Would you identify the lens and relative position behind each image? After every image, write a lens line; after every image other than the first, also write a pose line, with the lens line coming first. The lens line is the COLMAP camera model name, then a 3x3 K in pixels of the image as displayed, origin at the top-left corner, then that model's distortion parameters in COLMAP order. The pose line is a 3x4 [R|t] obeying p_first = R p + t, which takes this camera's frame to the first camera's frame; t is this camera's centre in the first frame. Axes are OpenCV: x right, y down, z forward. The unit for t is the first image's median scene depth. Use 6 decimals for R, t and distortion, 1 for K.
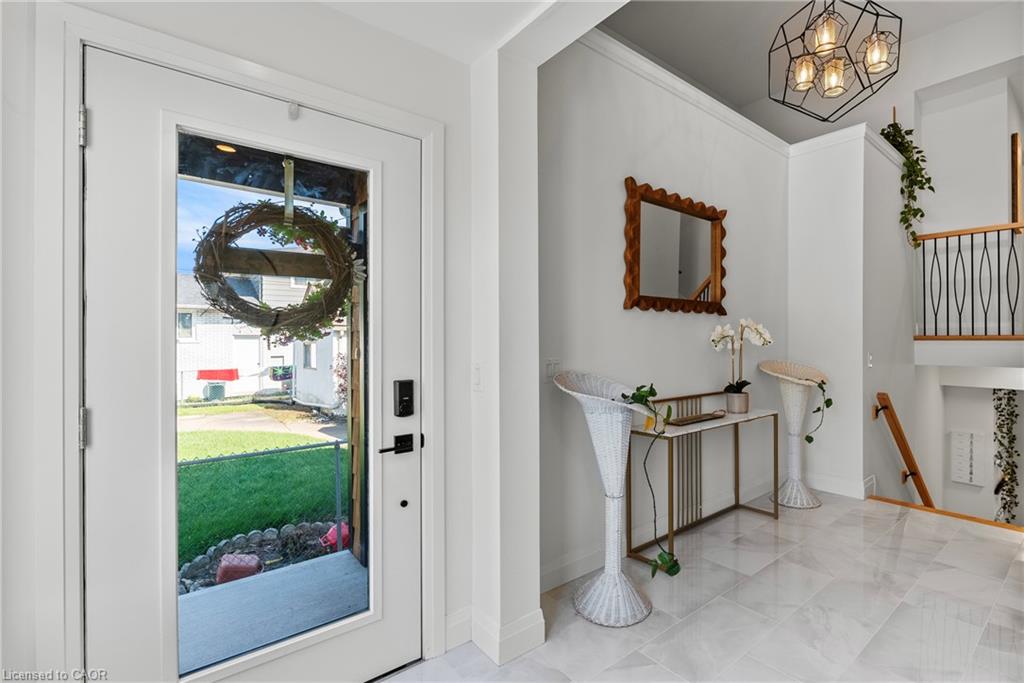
lens RADIAL K [[454.0, 0, 514.1], [0, 454.0, 340.6], [0, 0, 1]] dist [-0.001303, 0.001283]
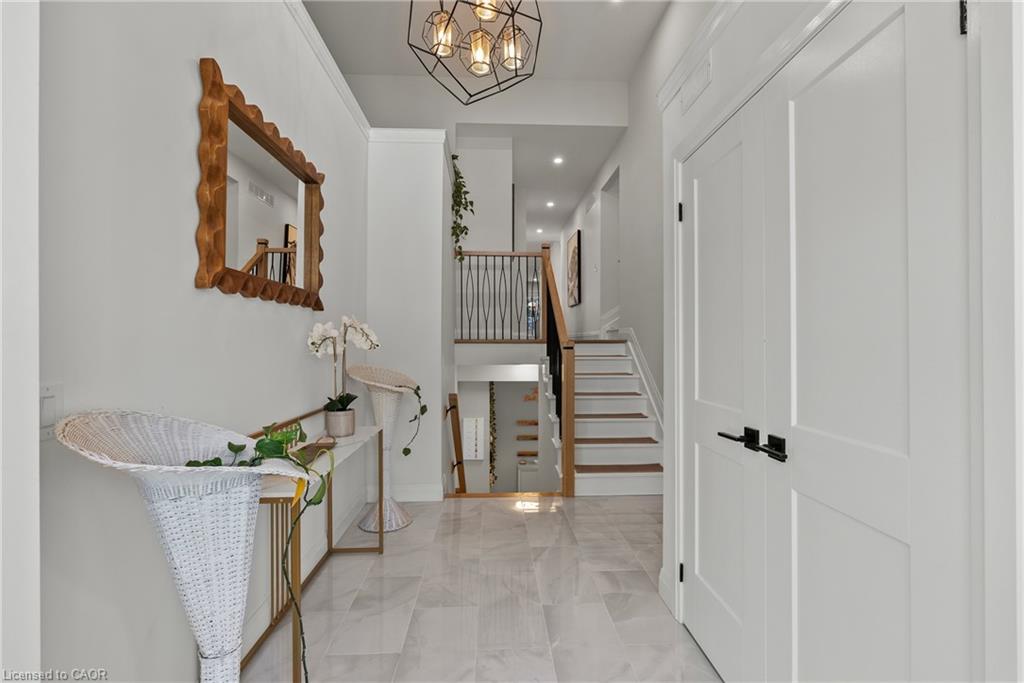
lens RADIAL K [[454.0, 0, 473.9], [0, 454.0, 341.2], [0, 0, 1]] dist [-0.001303, 0.001283]
pose [[0.542840, 0.005290, 0.839820, -0.042601], [-0.000740, 0.999983, -0.005820, 0.000436], [-0.839836, 0.002538, 0.542834, 0.380303]]
